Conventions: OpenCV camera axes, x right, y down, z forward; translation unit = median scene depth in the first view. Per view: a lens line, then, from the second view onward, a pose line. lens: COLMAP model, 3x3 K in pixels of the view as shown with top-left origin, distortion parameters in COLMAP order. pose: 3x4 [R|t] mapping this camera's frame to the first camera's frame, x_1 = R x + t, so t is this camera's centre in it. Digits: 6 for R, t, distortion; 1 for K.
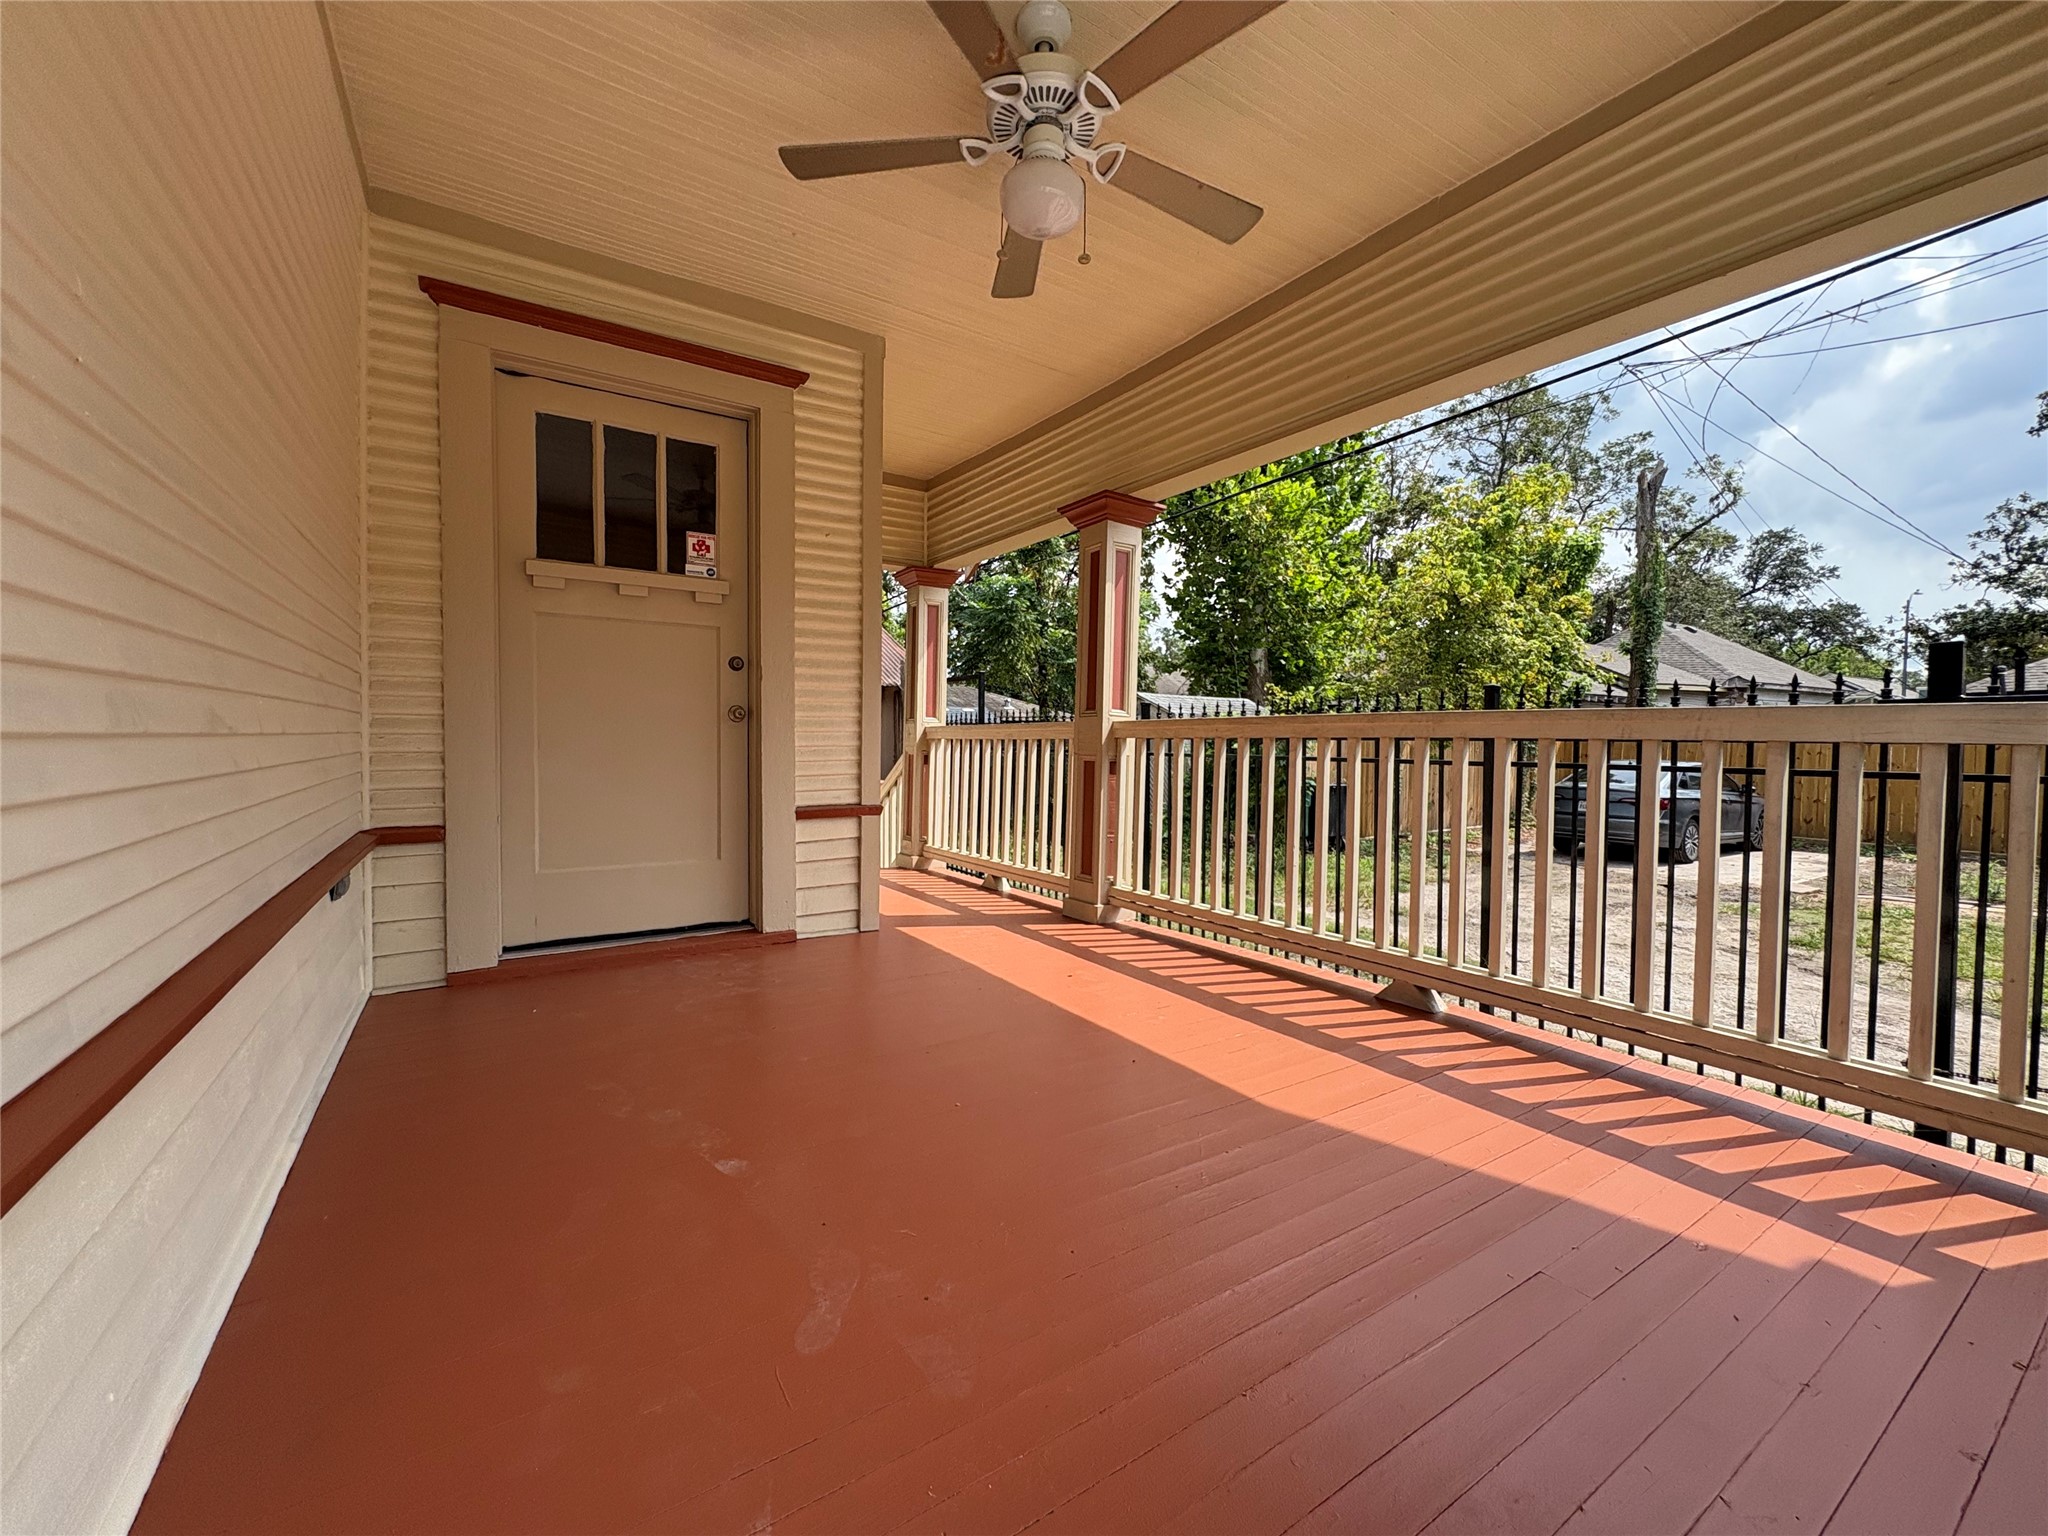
lens RADIAL K [[818.3, 0, 1021.3], [0, 818.3, 757.9], [0, 0, 1]] dist [0.001545, 0.000198]
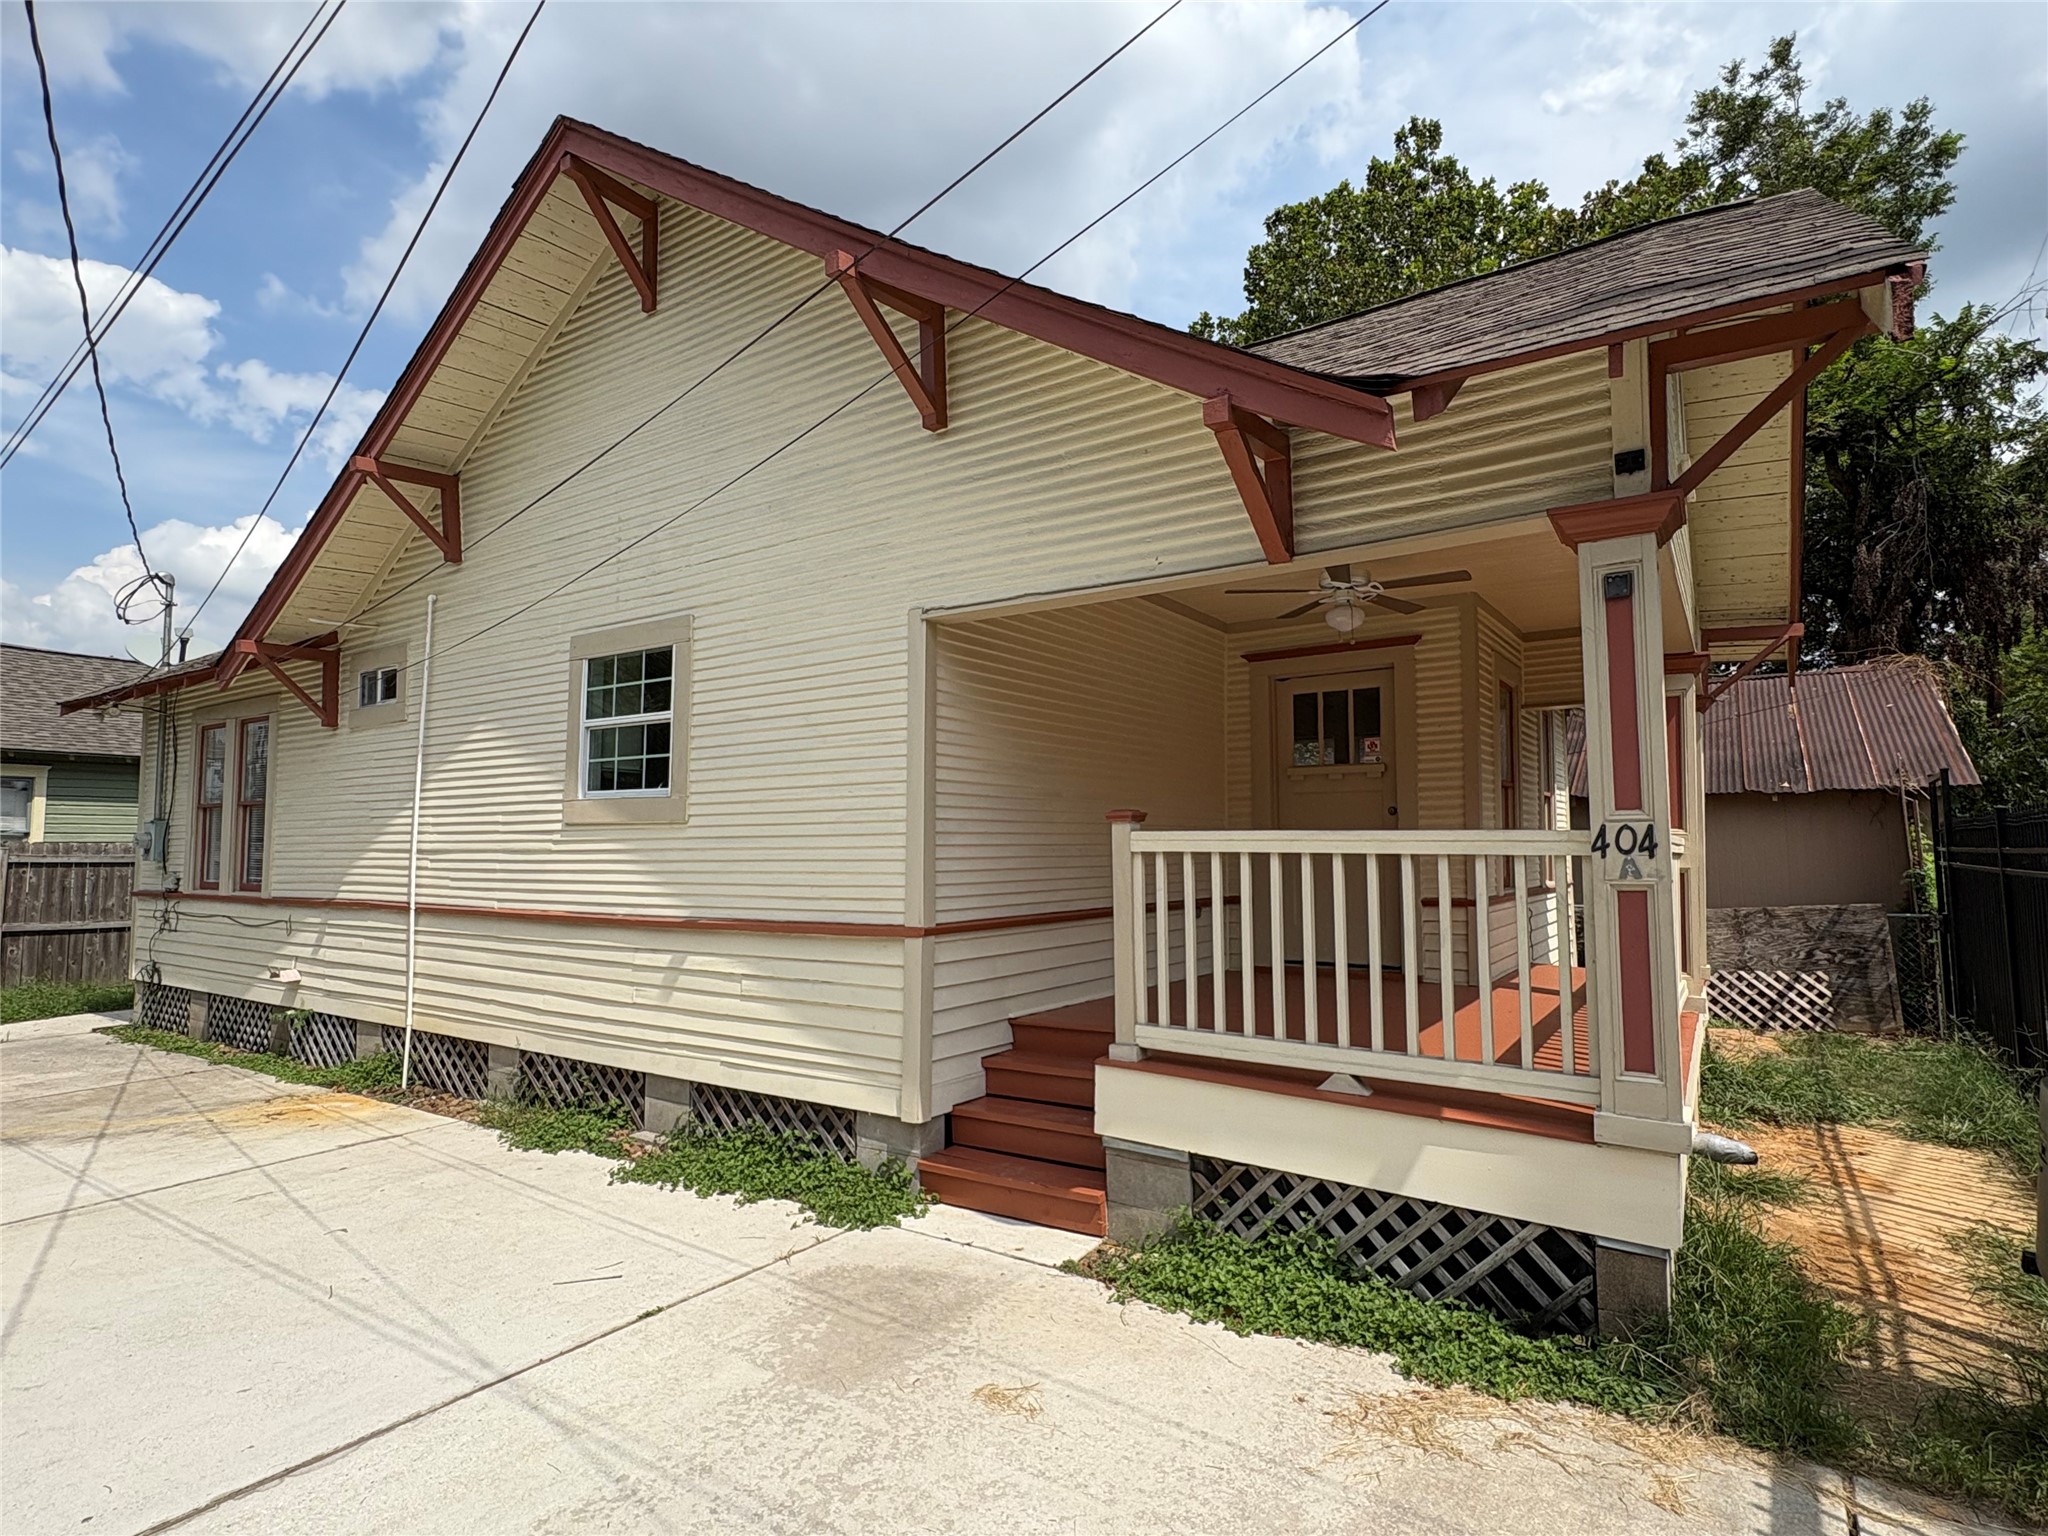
lens RADIAL K [[1059.4, 0, 1022.3], [0, 1059.4, 772.3], [0, 0, 1]] dist [-0.001924, 0.004371]
pose [[0.392496, -0.077708, -0.916465, 1.387064], [-0.018893, 0.995533, -0.092504, 0.023215], [0.919560, 0.053622, 0.389274, -0.569891]]
